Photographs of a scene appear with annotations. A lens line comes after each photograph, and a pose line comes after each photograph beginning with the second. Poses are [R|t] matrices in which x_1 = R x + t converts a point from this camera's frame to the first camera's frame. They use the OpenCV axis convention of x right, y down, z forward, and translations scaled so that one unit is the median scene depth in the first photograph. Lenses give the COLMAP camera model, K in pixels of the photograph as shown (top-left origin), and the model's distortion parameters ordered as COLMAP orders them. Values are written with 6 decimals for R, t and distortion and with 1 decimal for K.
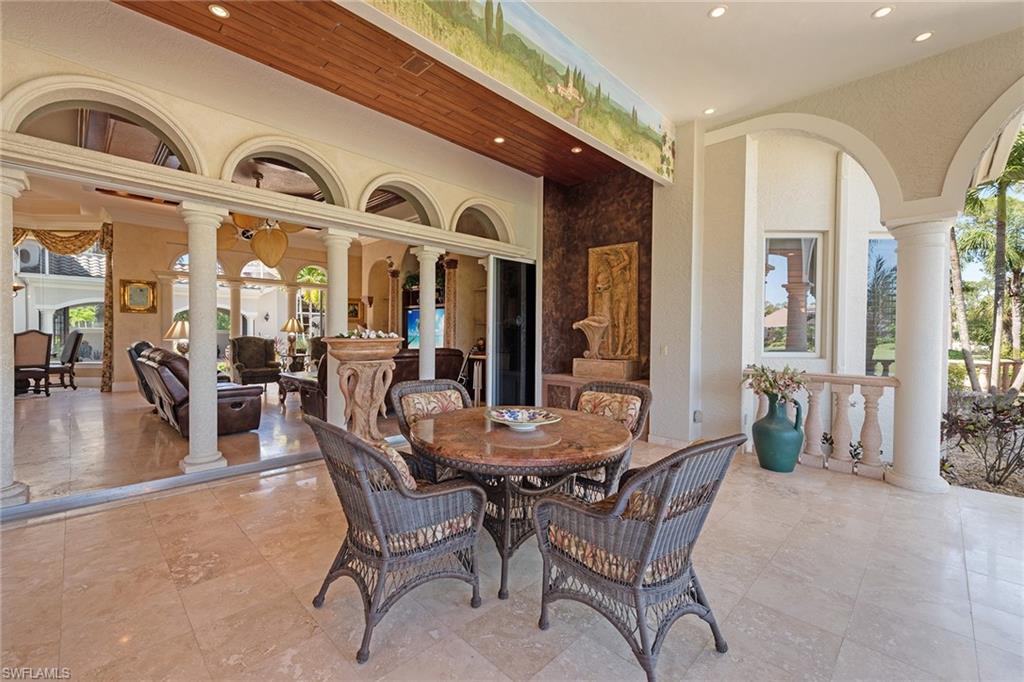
lens RADIAL K [[416.5, 0, 511.0], [0, 416.5, 335.1], [0, 0, 1]] dist [0.010444, -0.000665]
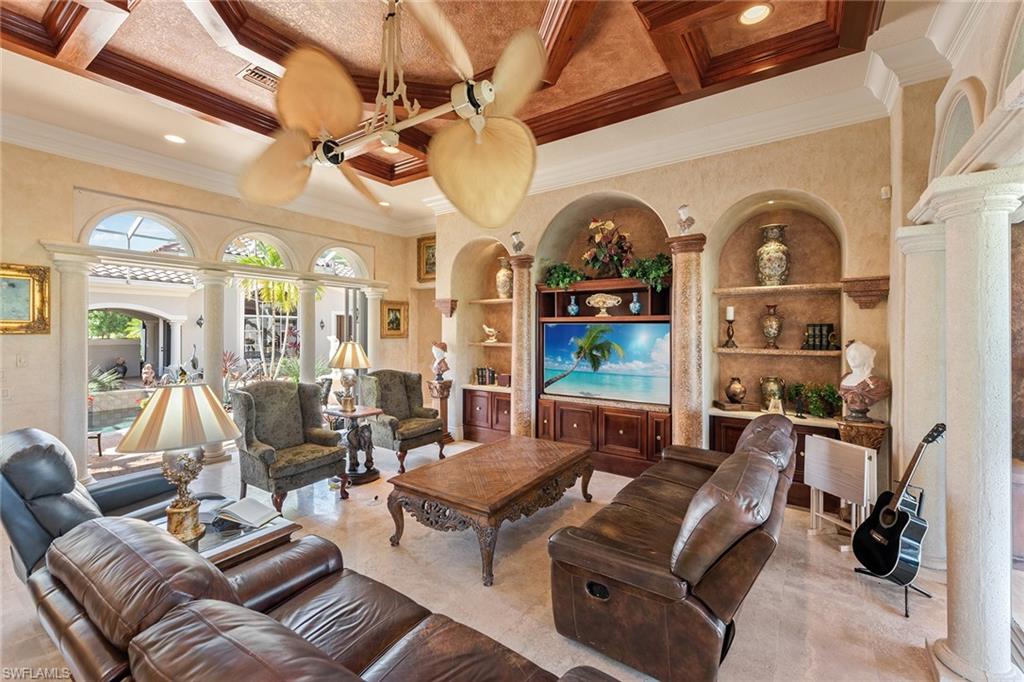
lens RADIAL K [[416.5, 0, 509.1], [0, 416.5, 325.3], [0, 0, 1]] dist [0.010444, -0.000665]
pose [[0.986367, -0.003837, 0.164519, -0.415585], [0.006617, 0.999844, -0.016354, -0.051213], [-0.164430, 0.017220, 0.986238, 0.450798]]
